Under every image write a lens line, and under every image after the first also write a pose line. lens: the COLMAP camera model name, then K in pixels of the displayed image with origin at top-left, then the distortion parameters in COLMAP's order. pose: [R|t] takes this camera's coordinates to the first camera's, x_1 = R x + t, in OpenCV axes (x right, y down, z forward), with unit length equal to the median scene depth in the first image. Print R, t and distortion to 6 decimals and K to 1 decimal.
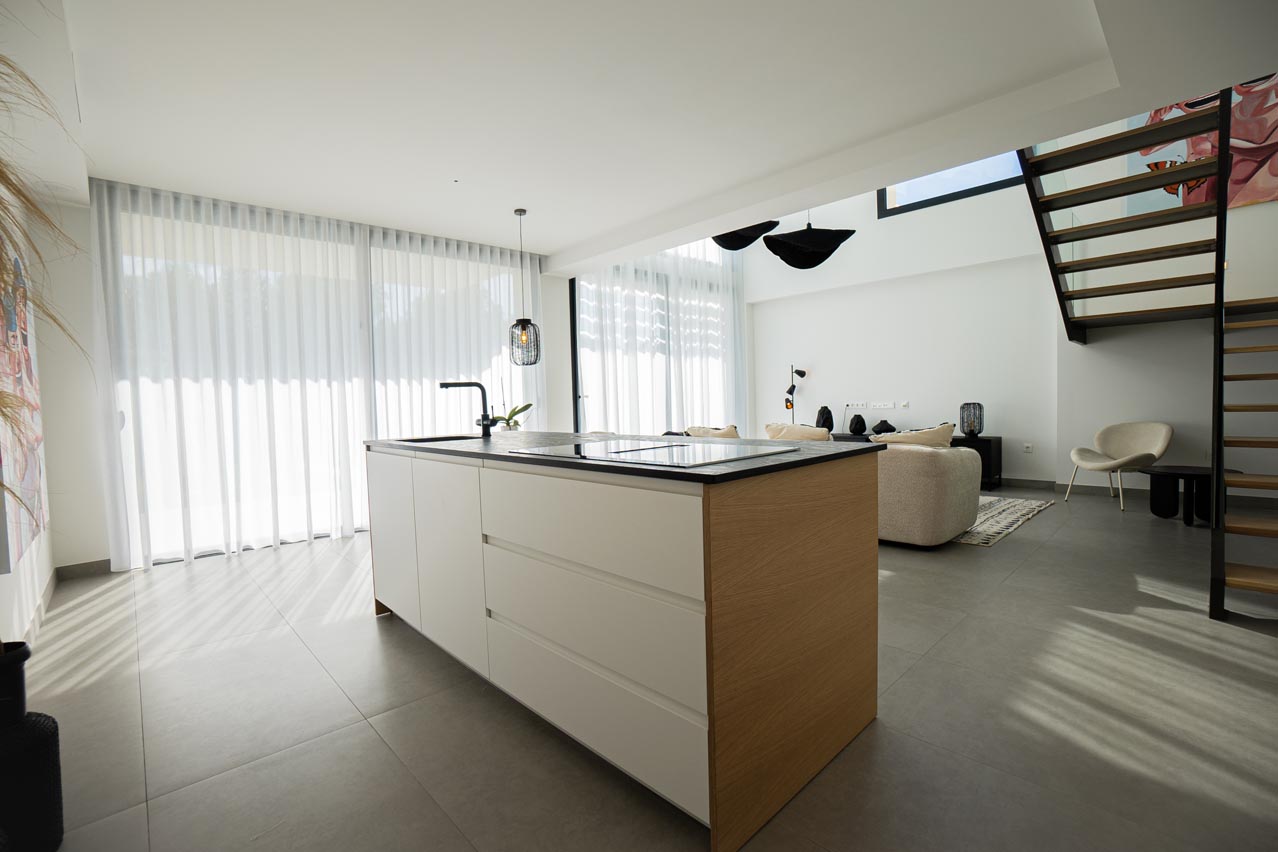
lens RADIAL K [[551.6, 0, 603.6], [0, 551.6, 427.1], [0, 0, 1]] dist [-0.027270, 0.018735]
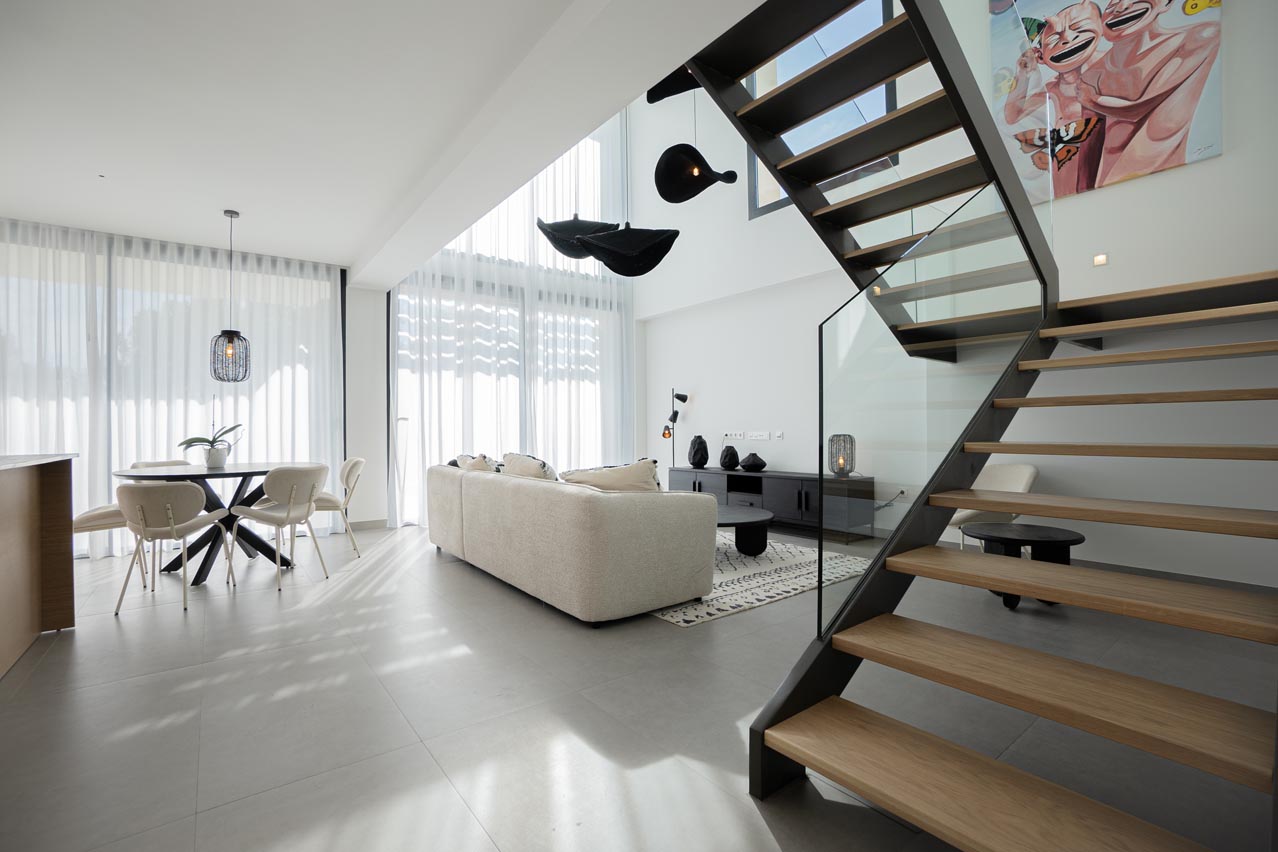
lens RADIAL K [[551.6, 0, 603.6], [0, 551.6, 427.1], [0, 0, 1]] dist [-0.027270, 0.018735]
pose [[0.993507, 0.015320, -0.112739, 0.430664], [-0.020787, 0.998656, -0.047473, -0.009007], [0.111860, 0.049508, 0.992490, 0.150655]]
